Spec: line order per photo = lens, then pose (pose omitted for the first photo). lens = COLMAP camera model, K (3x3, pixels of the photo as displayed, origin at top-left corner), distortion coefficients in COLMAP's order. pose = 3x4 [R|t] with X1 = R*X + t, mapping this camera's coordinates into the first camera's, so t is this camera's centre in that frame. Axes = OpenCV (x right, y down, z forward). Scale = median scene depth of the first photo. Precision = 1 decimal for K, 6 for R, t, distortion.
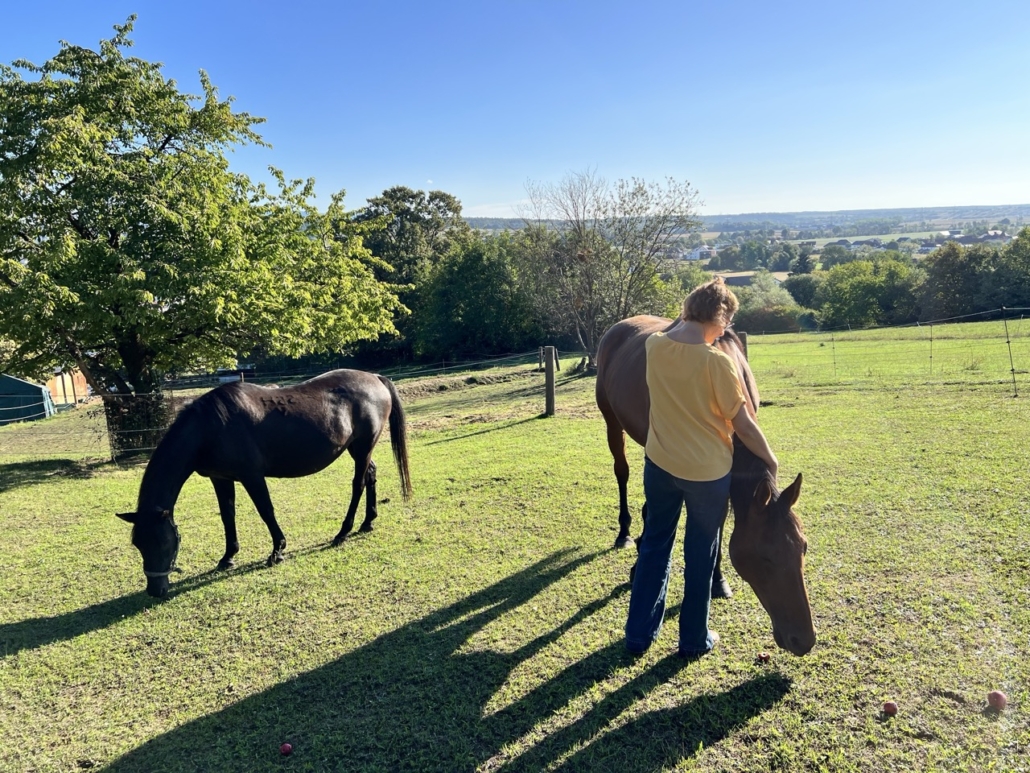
lens RADIAL K [[768.1, 0, 522.1], [0, 768.1, 385.6], [0, 0, 1]] dist [0.052623, -0.054821]
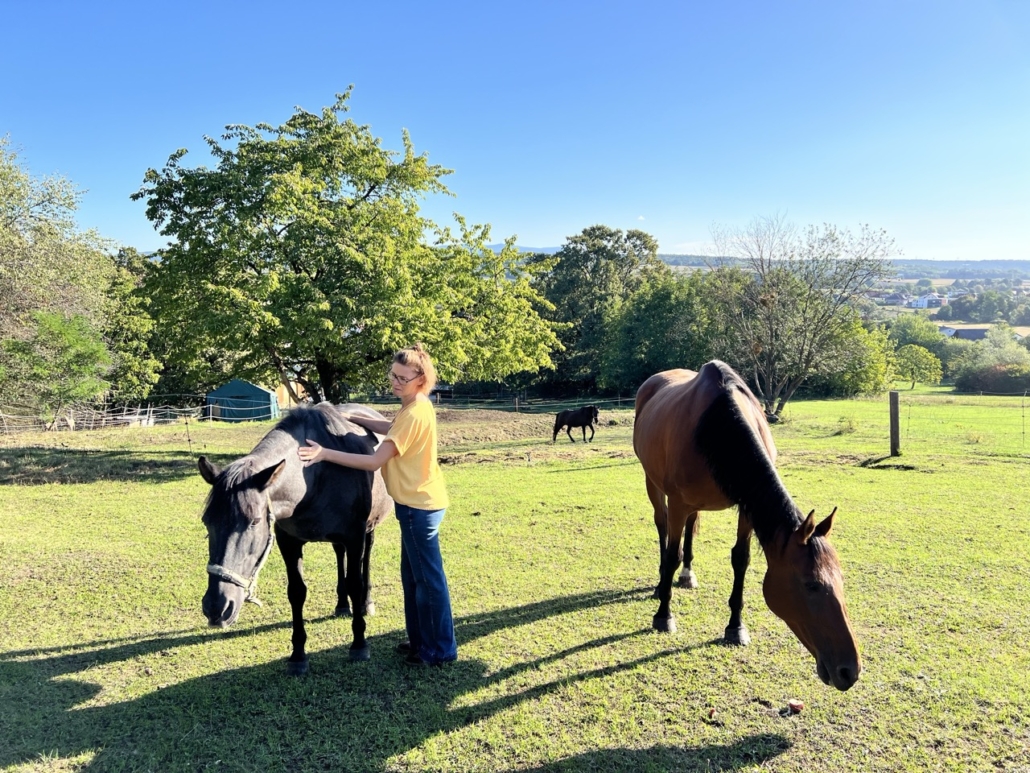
lens RADIAL K [[773.4, 0, 526.4], [0, 773.4, 383.6], [0, 0, 1]] dist [0.092040, -0.108757]
pose [[0.965442, 0.074113, -0.249856, 0.079638], [-0.085786, 0.995658, -0.036139, -0.004486], [0.246093, 0.056325, 0.967608, -0.054681]]
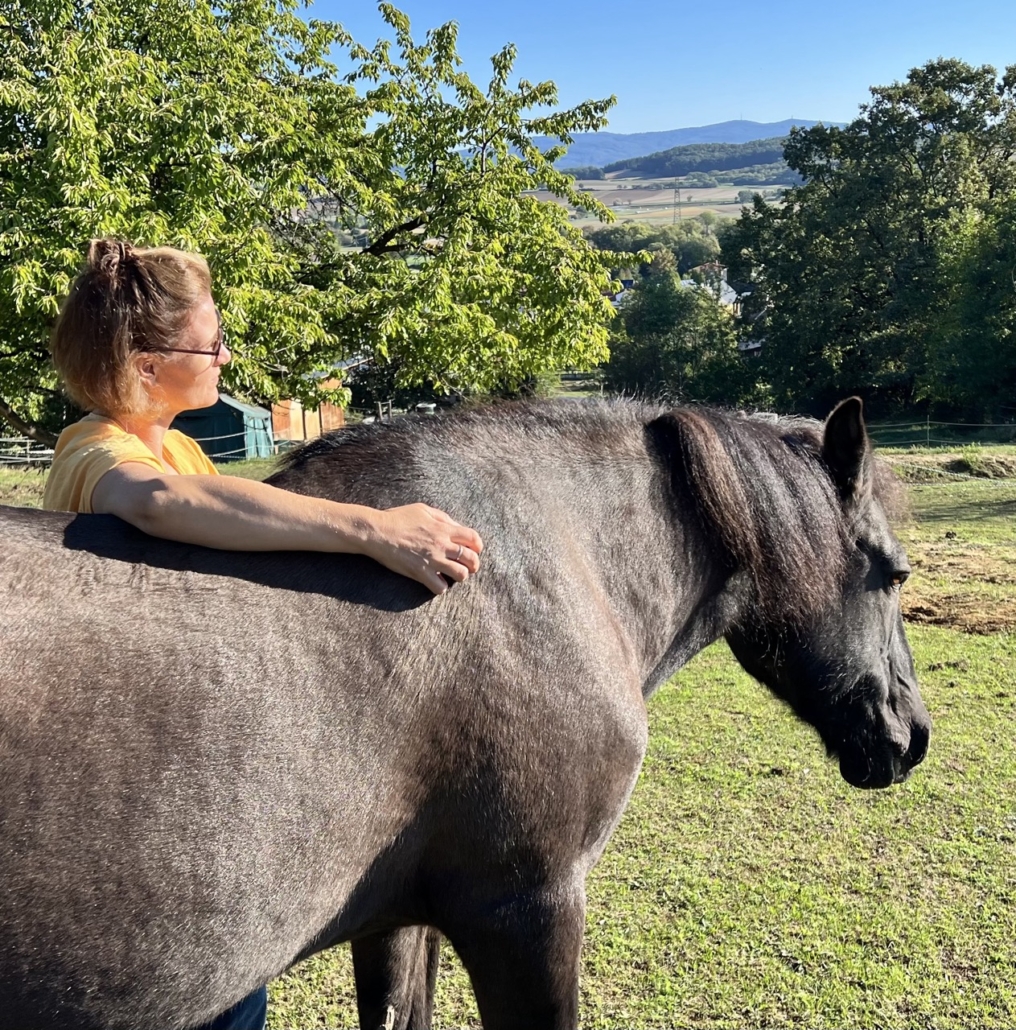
lens RADIAL K [[1381.3, 0, 508.0], [0, 1381.3, 515.0], [0, 0, 1]] dist [0.021816, 0.046100]
pose [[0.867350, 0.117152, -0.483714, 0.226208], [-0.091586, 0.992874, 0.076244, -0.034691], [0.489199, -0.021829, 0.871899, 0.271049]]
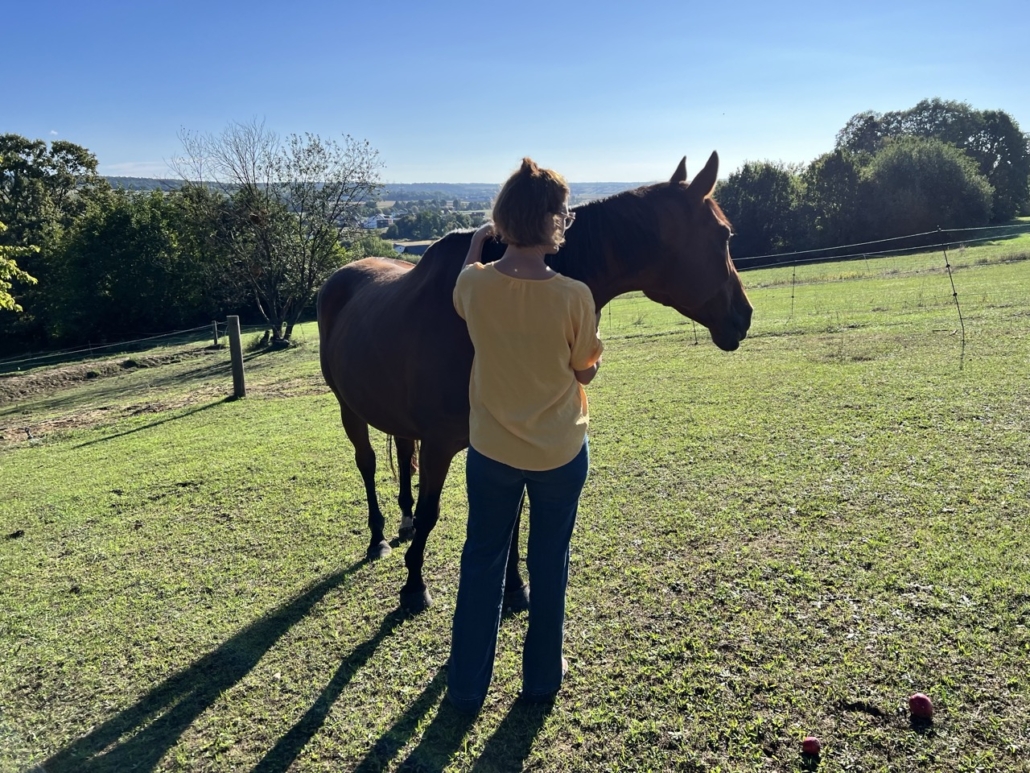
lens RADIAL K [[768.1, 0, 522.1], [0, 768.1, 385.6], [0, 0, 1]] dist [0.052623, -0.054821]
pose [[0.917283, -0.075511, 0.391012, -0.009177], [0.060840, 0.996905, 0.049793, 0.001981], [-0.393561, -0.021886, 0.919038, 0.074663]]
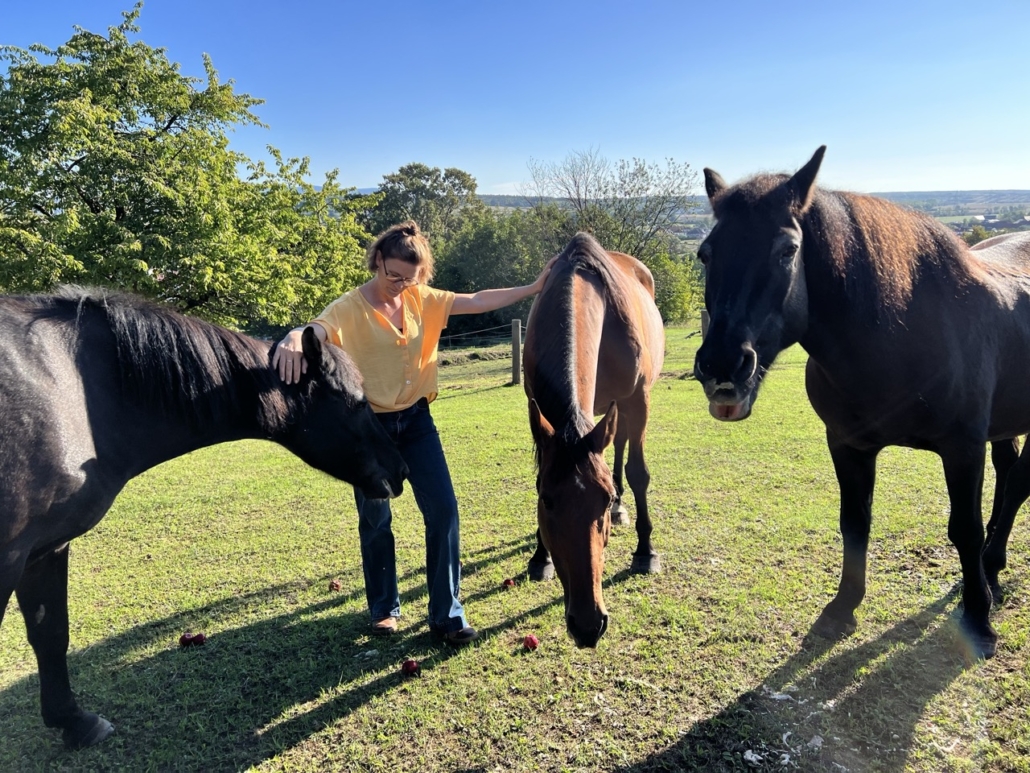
lens RADIAL K [[778.2, 0, 515.0], [0, 778.2, 386.5], [0, 0, 1]] dist [0.041242, -0.036038]
pose [[0.998897, 0.023063, -0.040898, 0.066429], [-0.022014, 0.999422, 0.025924, 0.011635], [0.041472, -0.024995, 0.998827, -0.068233]]
